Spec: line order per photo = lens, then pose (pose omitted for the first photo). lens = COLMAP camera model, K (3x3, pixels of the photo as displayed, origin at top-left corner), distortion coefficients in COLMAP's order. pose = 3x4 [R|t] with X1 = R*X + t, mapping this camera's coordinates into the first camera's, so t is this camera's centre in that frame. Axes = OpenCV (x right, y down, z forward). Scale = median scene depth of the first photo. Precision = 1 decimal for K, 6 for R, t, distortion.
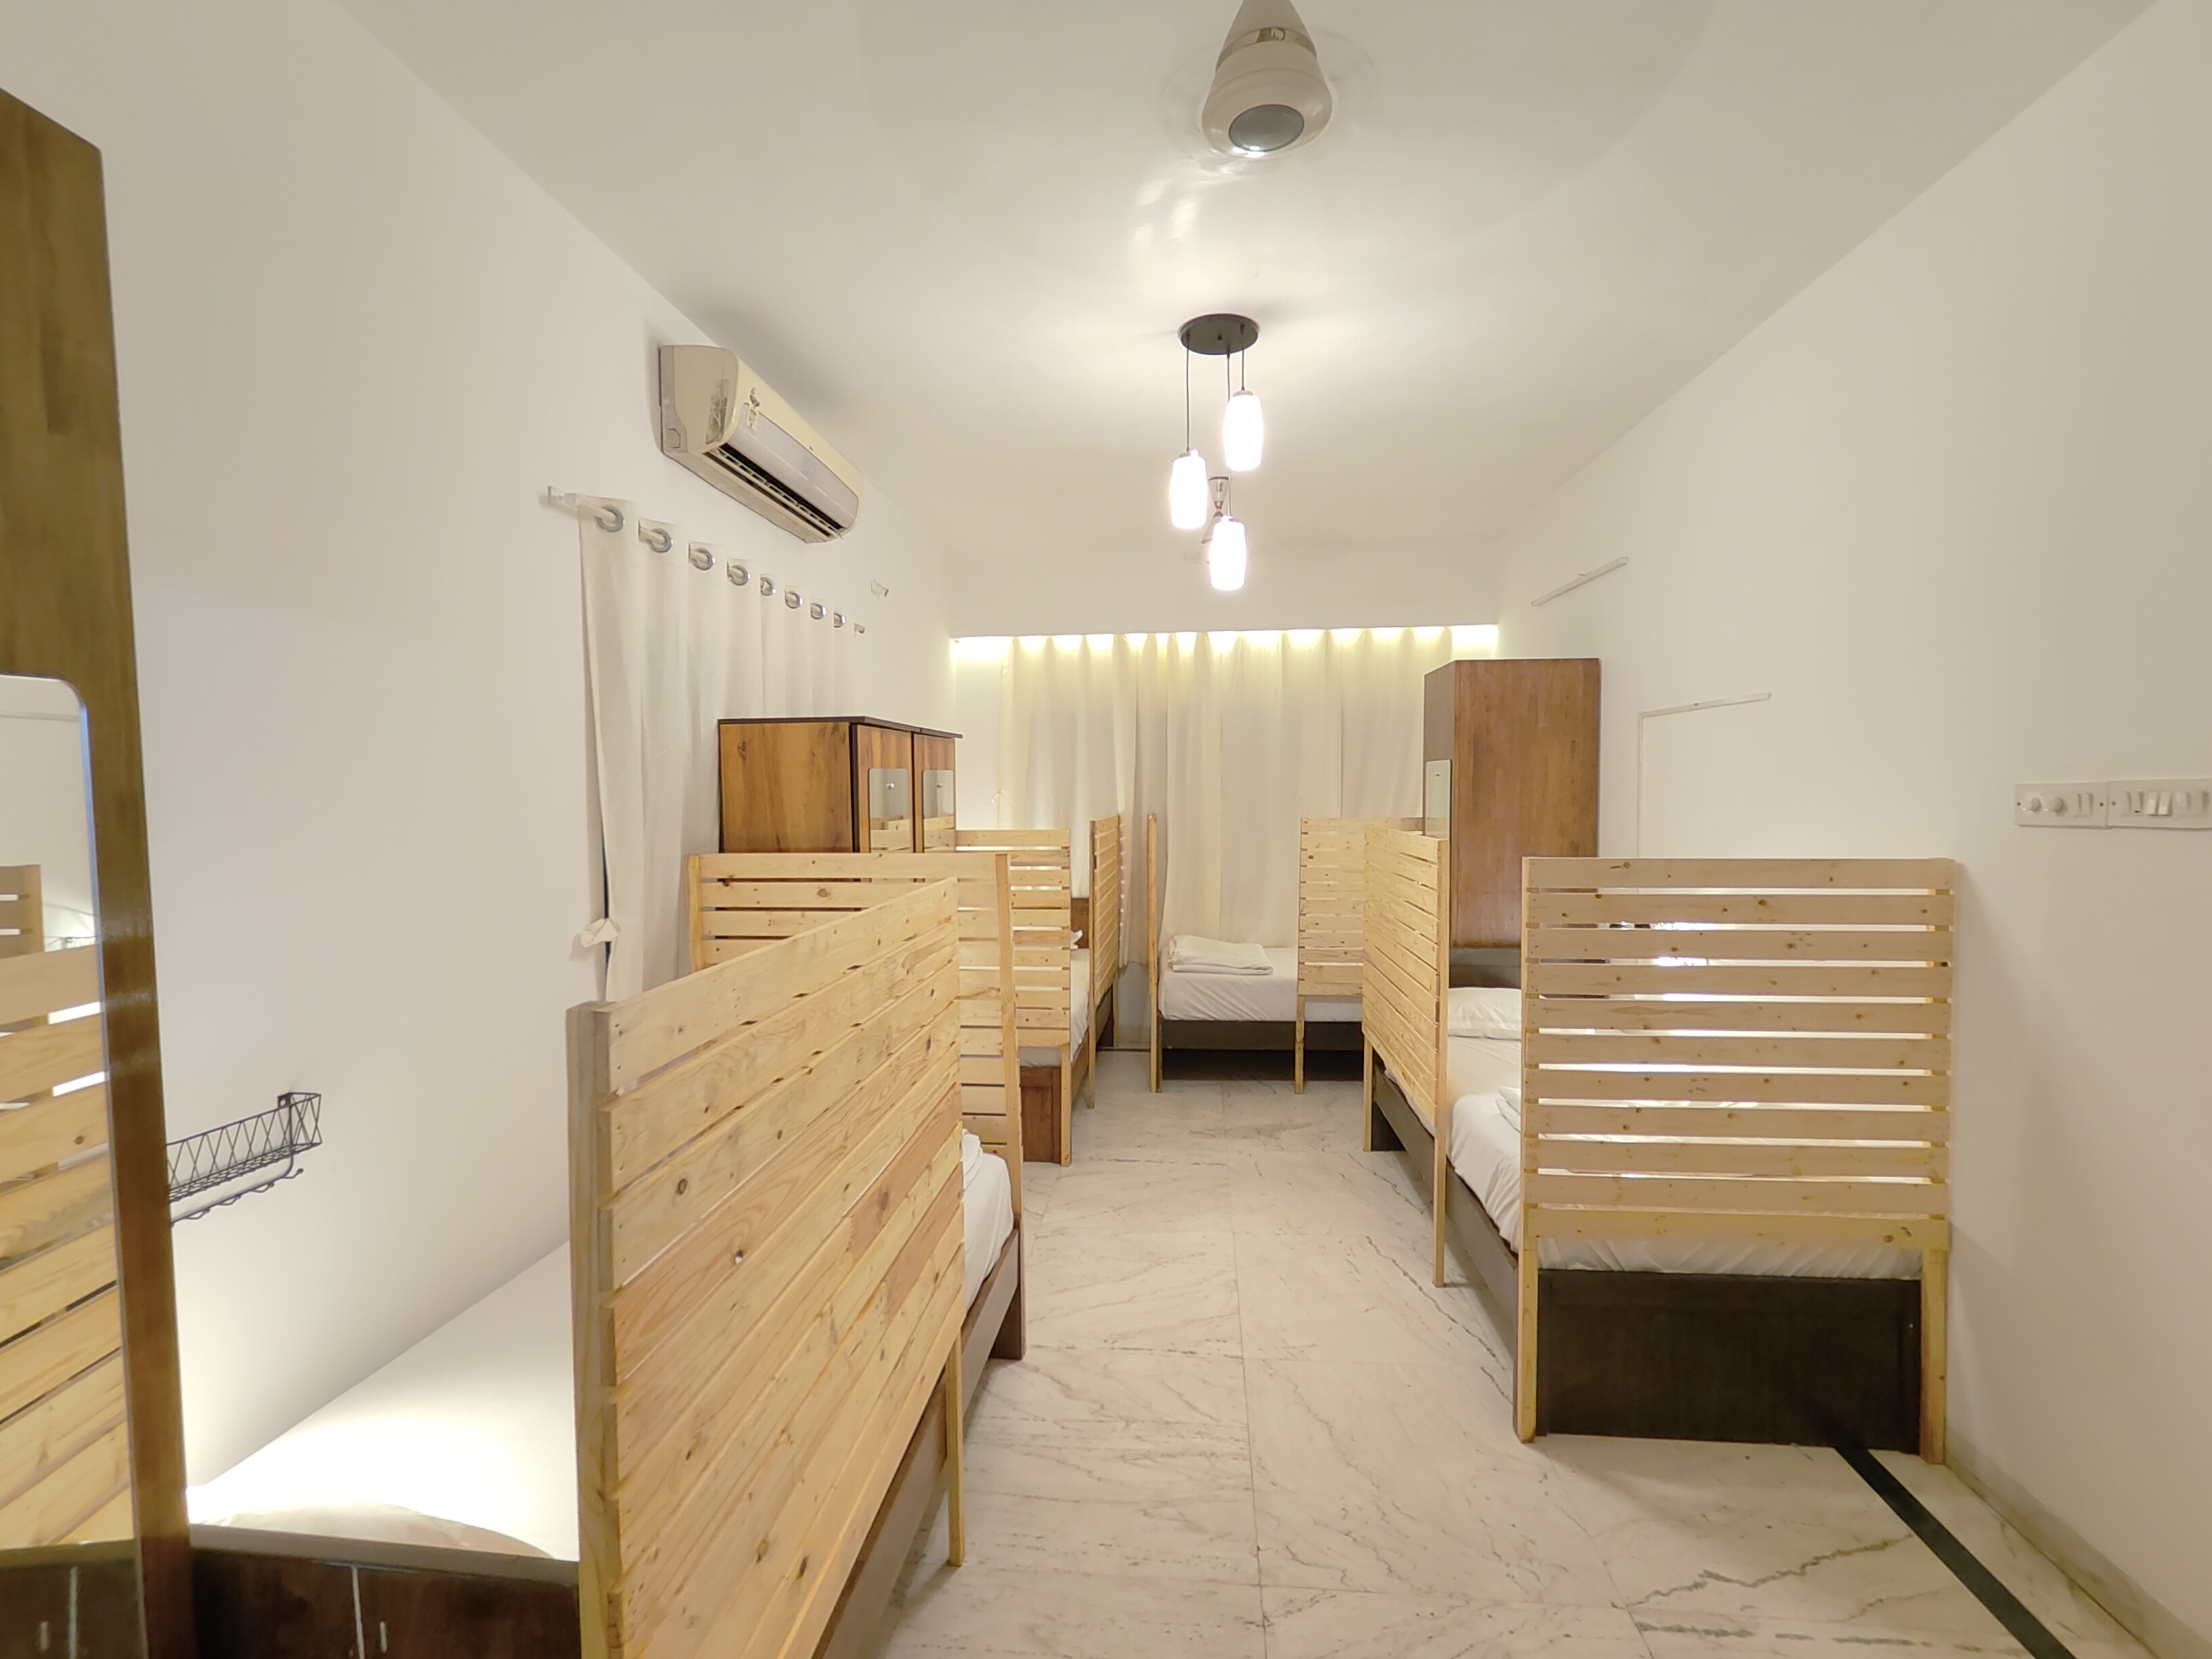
lens RADIAL K [[1011.3, 0, 1102.6], [0, 1011.3, 833.4], [0, 0, 1]] dist [0.003932, 0.000056]
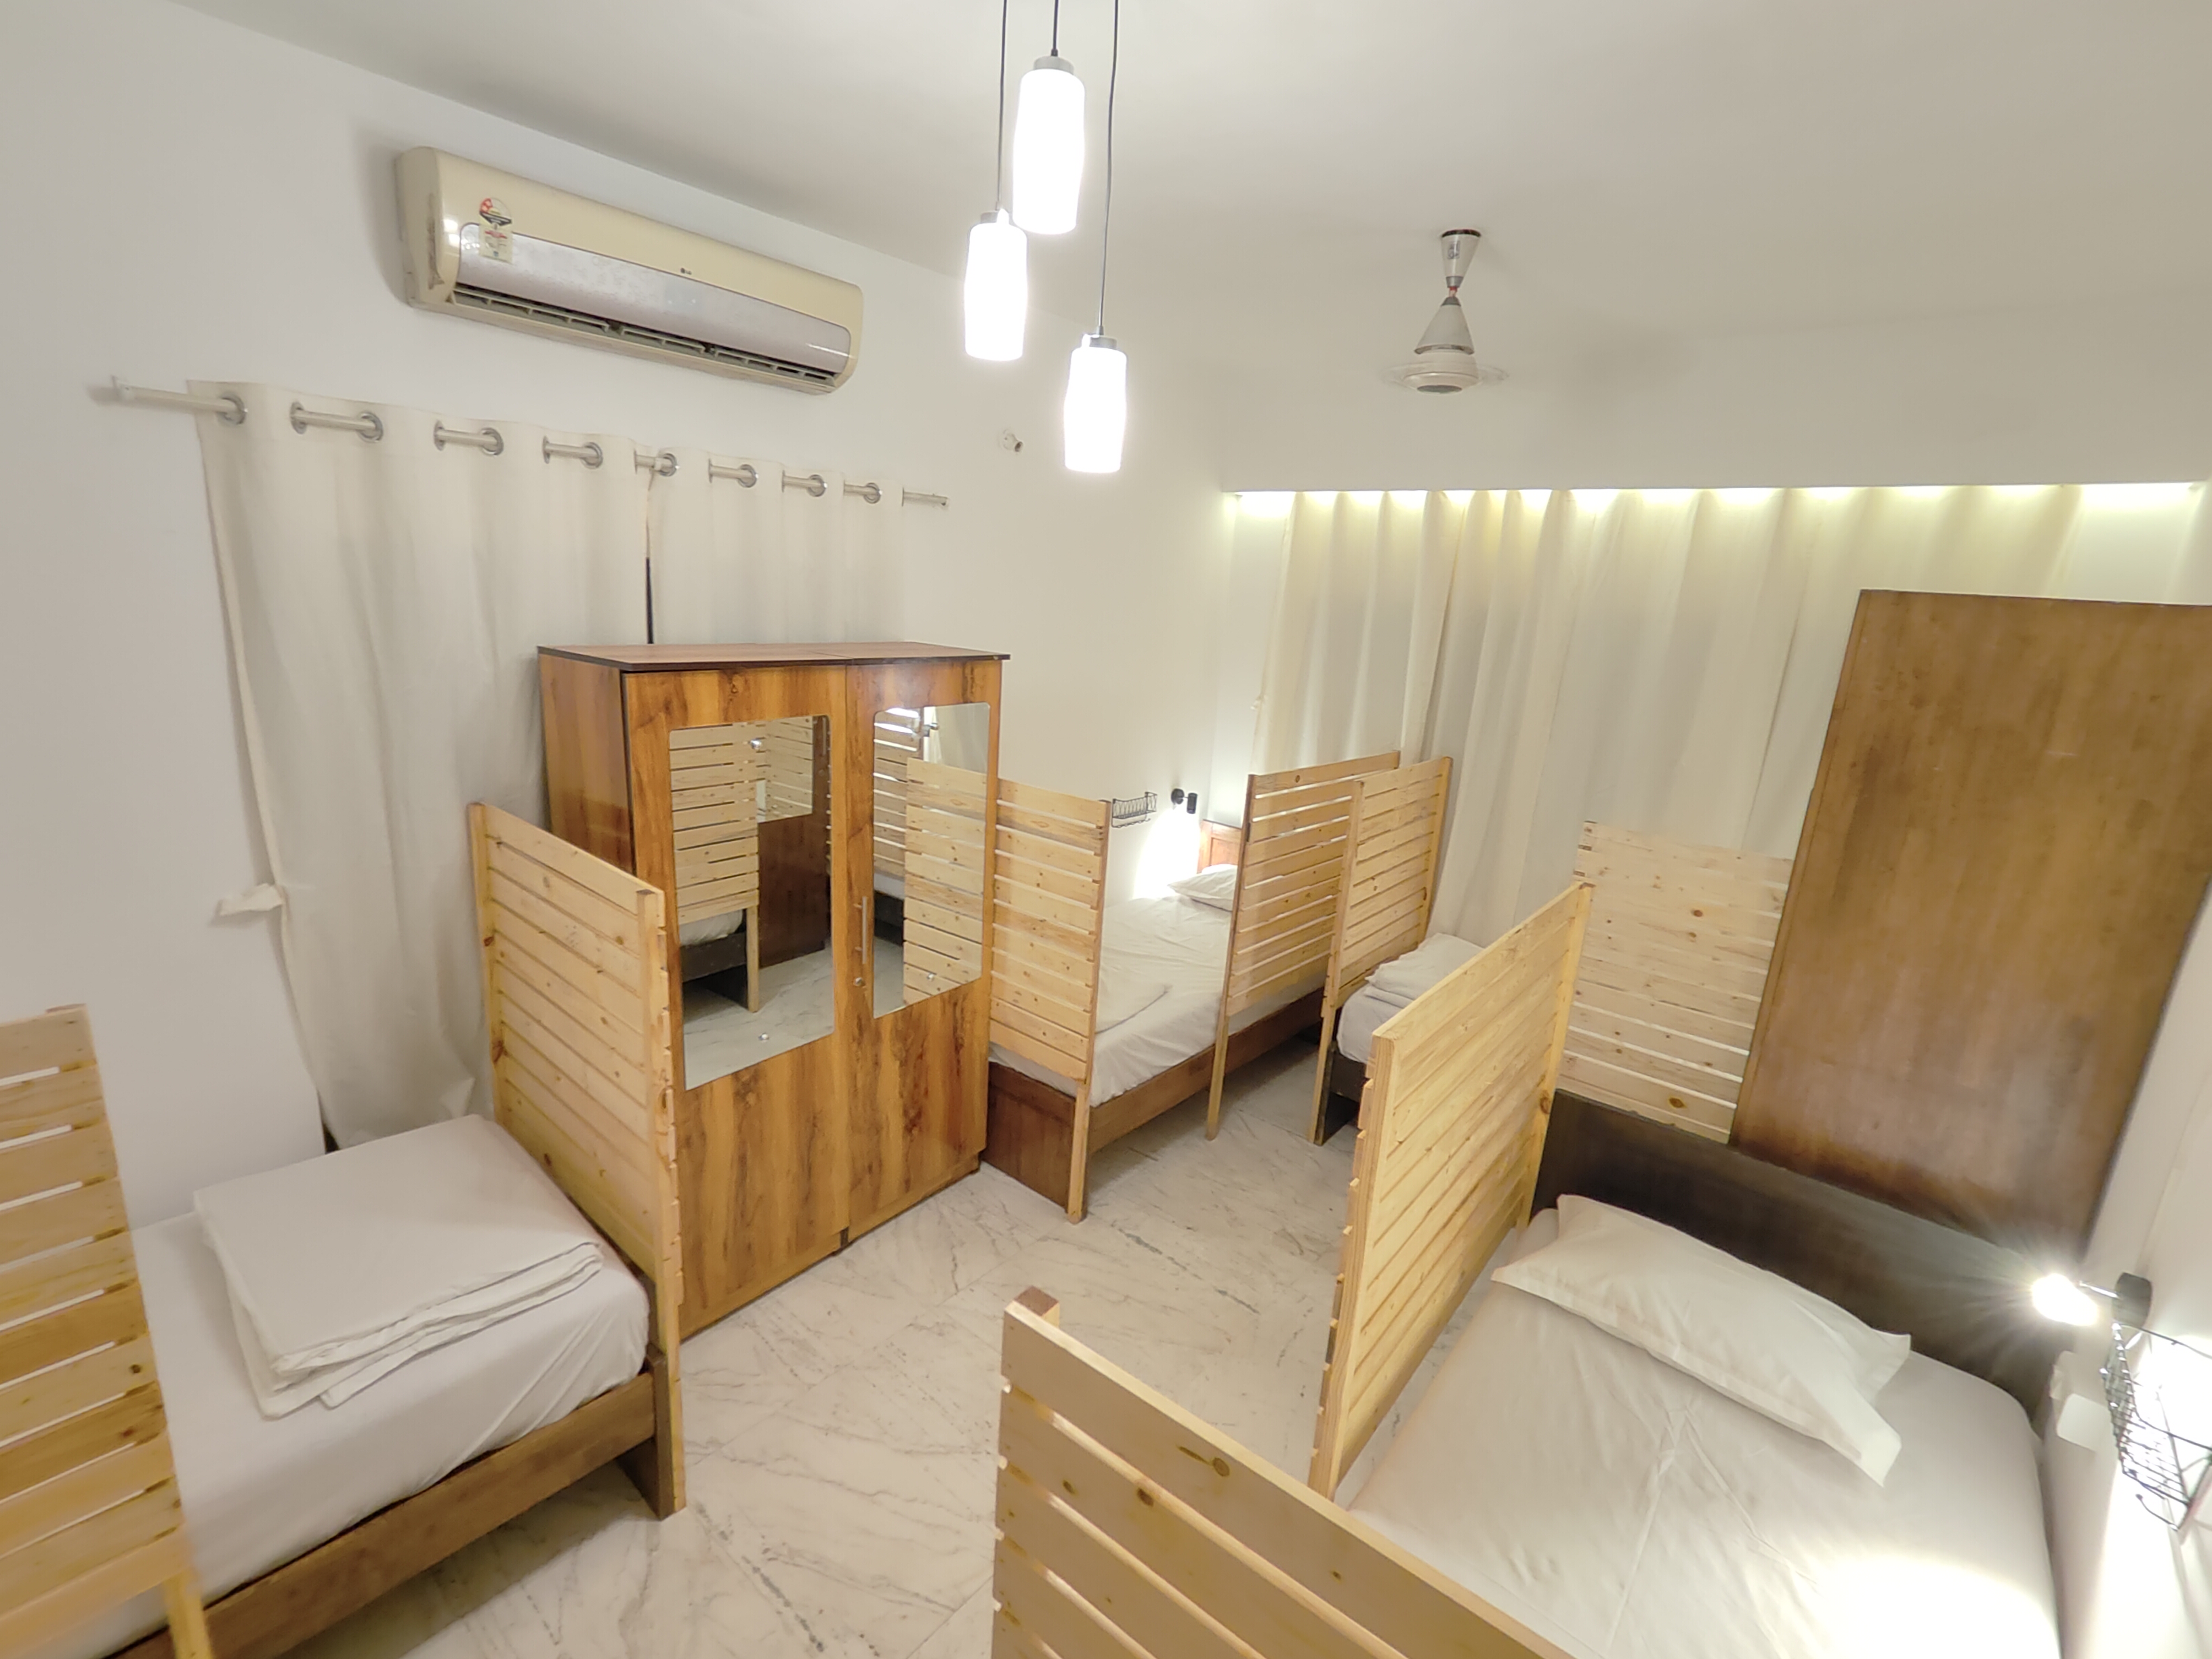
lens RADIAL K [[1011.3, 0, 1103.9], [0, 1011.3, 824.0], [0, 0, 1]] dist [0.003932, 0.000056]
pose [[0.820766, 0.191318, -0.538276, 0.333116], [-0.096742, 0.975193, 0.199098, -0.123687], [0.563014, -0.111338, 0.818913, 0.394595]]
